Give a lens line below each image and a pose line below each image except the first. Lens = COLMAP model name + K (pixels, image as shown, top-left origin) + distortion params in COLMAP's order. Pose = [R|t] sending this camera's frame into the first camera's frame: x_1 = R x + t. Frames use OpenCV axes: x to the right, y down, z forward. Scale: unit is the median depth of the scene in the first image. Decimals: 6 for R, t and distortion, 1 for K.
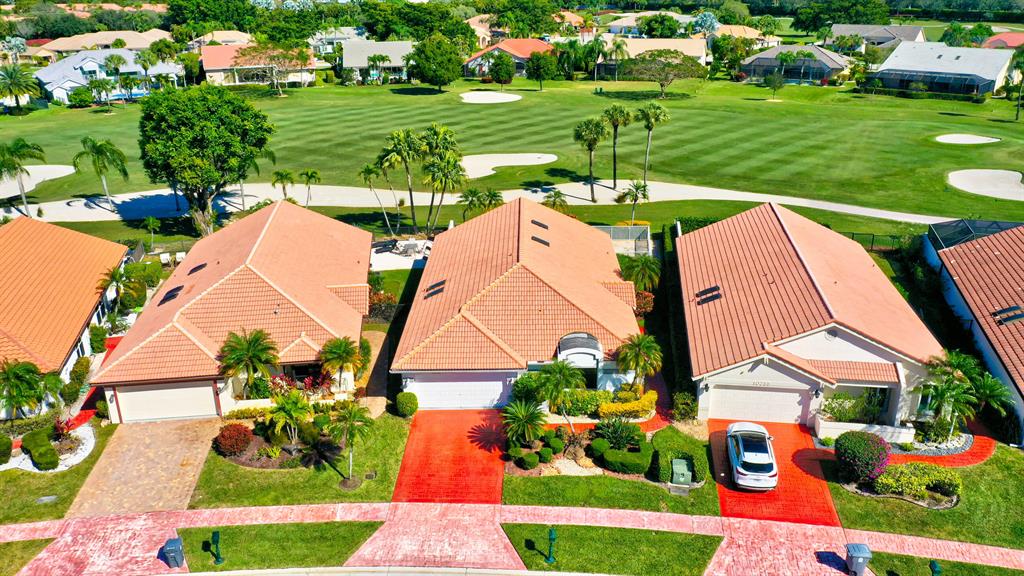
lens RADIAL K [[808.6, 0, 512.0], [0, 808.6, 288.0], [0, 0, 1]] dist [-0.005738, -0.004673]
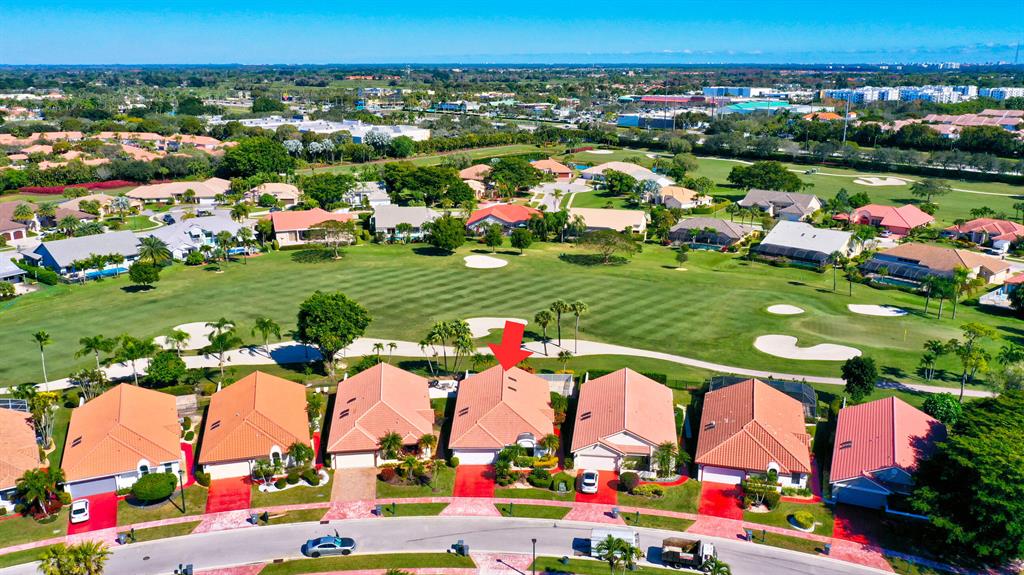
lens RADIAL K [[833.0, 0, 512.0], [0, 833.0, 287.5], [0, 0, 1]] dist [-0.003359, -0.001949]
pose [[0.999845, 0.011342, 0.013496, 0.001897], [-0.009800, 0.993959, -0.109311, -0.102707], [-0.014654, 0.109162, 0.993916, -1.513882]]
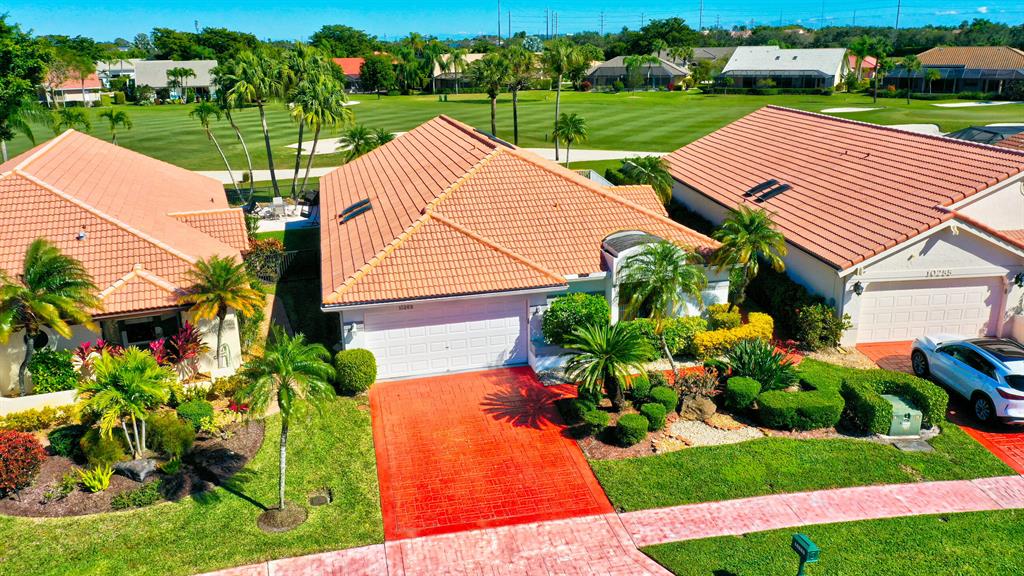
lens RADIAL K [[808.6, 0, 512.0], [0, 808.6, 288.0], [0, 0, 1]] dist [-0.005738, -0.004673]
pose [[0.970336, -0.073535, 0.230304, -0.146940], [0.092447, 0.993081, -0.072419, 0.135956], [-0.223385, 0.091562, 0.970420, 0.442030]]
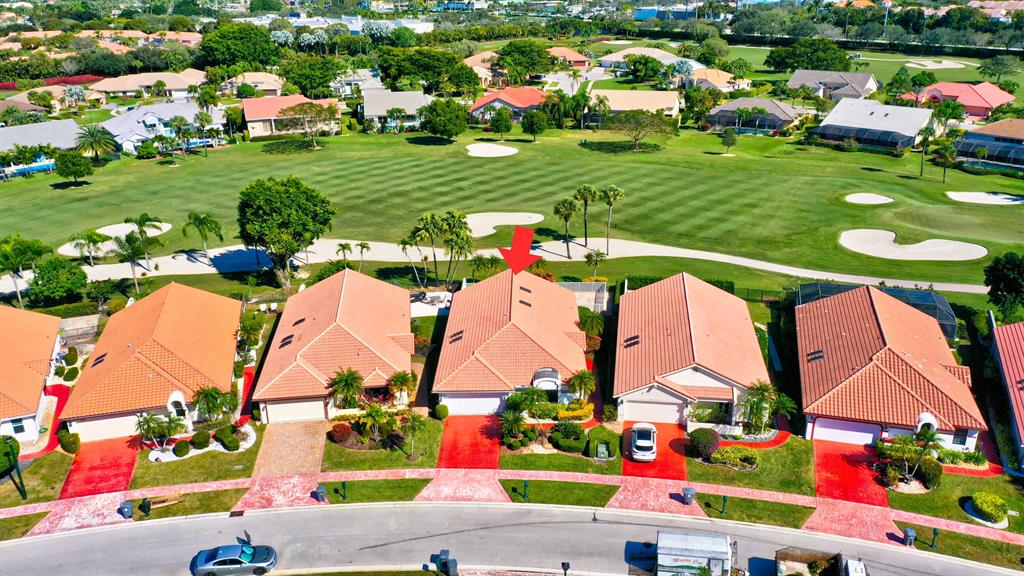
lens RADIAL K [[808.6, 0, 512.0], [0, 808.6, 288.0], [0, 0, 1]] dist [-0.005738, -0.004673]
pose [[0.999999, -0.000480, -0.001296, 0.015015], [0.000479, 1.000000, -0.000791, -0.105463], [0.001297, 0.000790, 0.999999, -0.636907]]
